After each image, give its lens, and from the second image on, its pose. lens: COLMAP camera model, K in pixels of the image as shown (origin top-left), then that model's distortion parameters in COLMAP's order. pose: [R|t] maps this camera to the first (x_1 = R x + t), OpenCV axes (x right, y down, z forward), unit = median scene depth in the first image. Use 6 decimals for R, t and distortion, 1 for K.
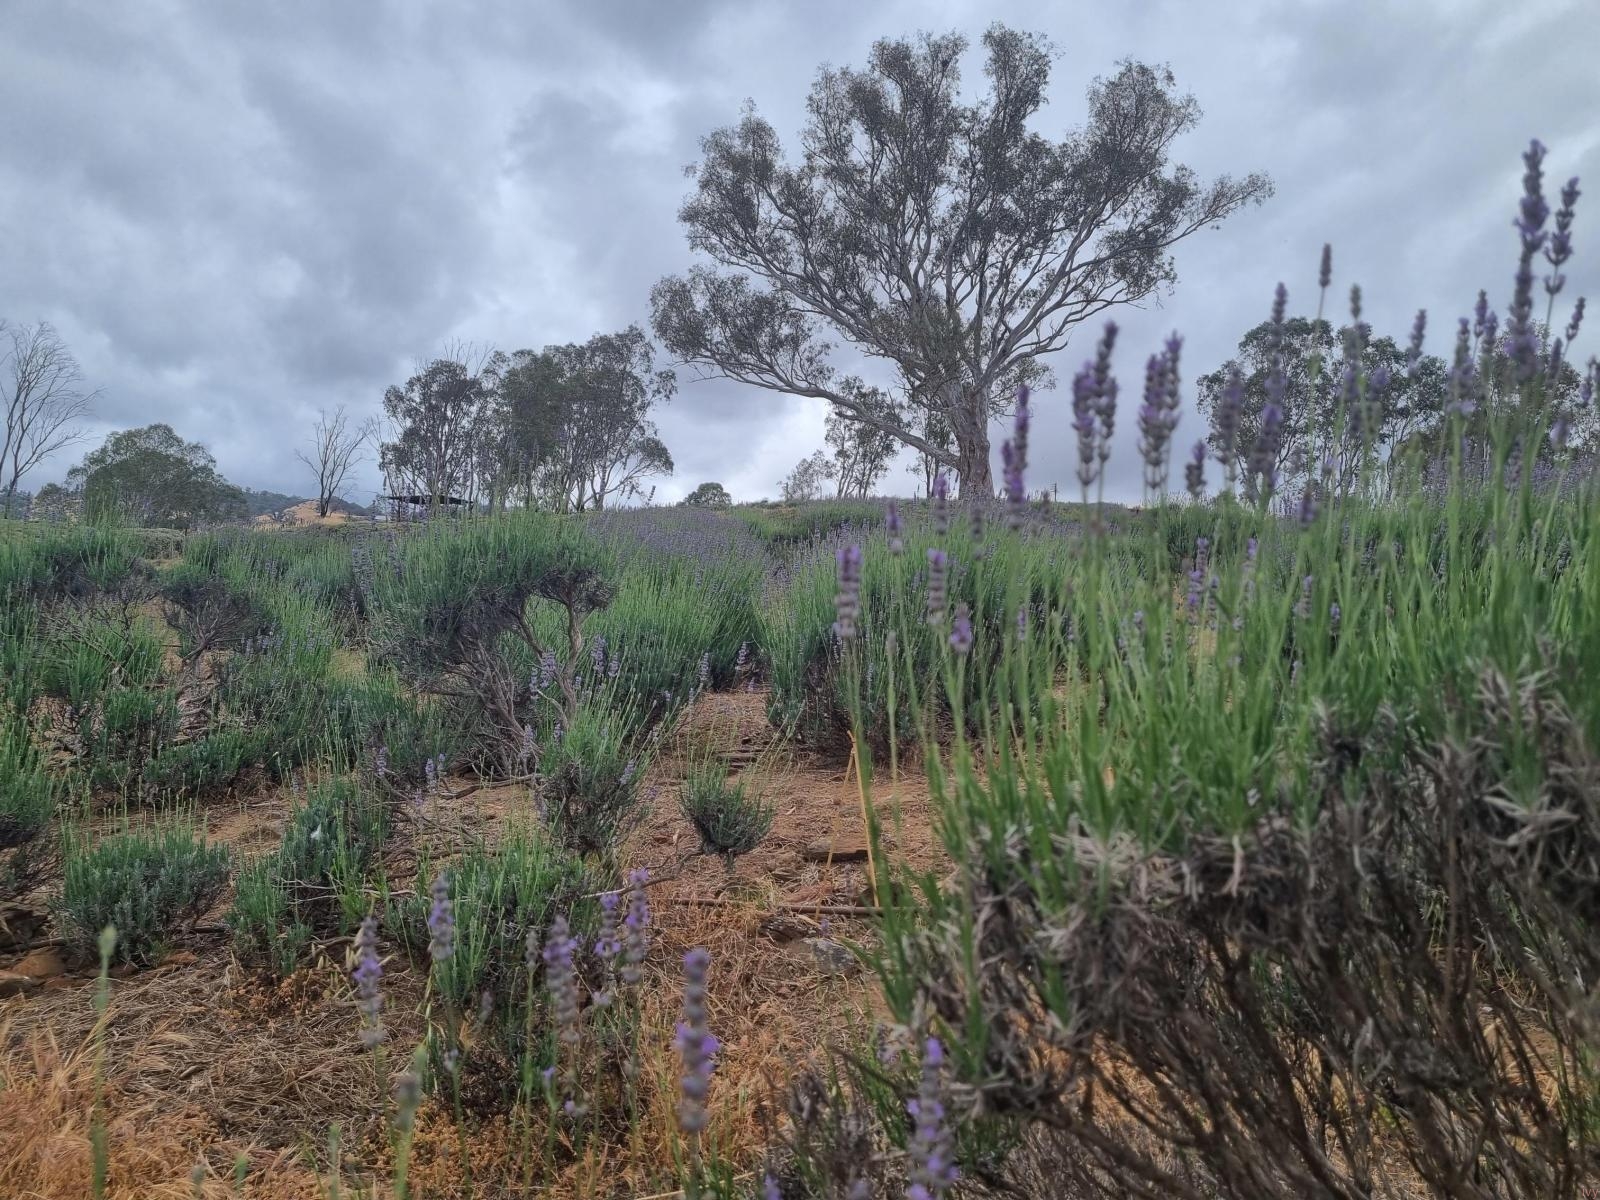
lens RADIAL K [[1214.1, 0, 800.0], [0, 1214.1, 600.0], [0, 0, 1]] dist [0.090252, 0.003414]
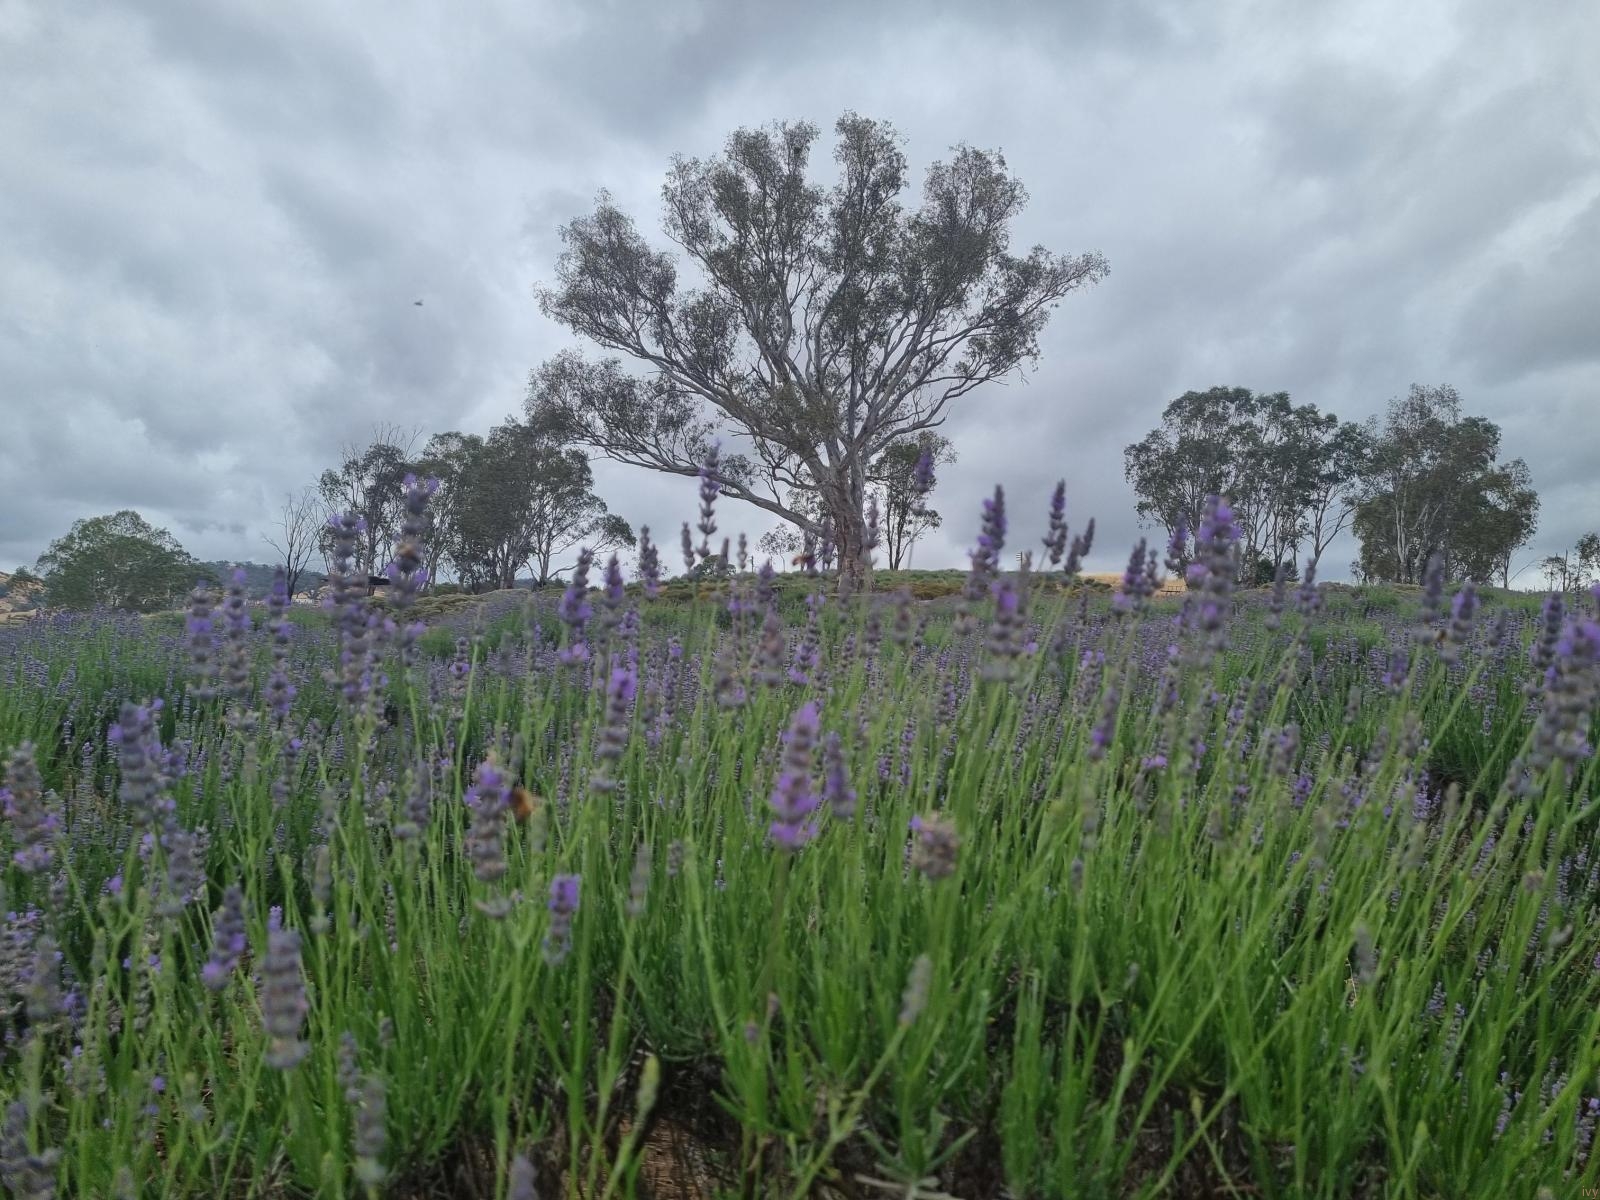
lens RADIAL K [[1197.6, 0, 800.1], [0, 1197.6, 620.3], [0, 0, 1]] dist [0.096139, 0.000513]
pose [[0.999424, -0.015935, -0.029975, 0.123972], [0.014778, 0.999152, -0.038422, -0.006947], [0.030562, 0.037957, 0.998812, 0.010140]]
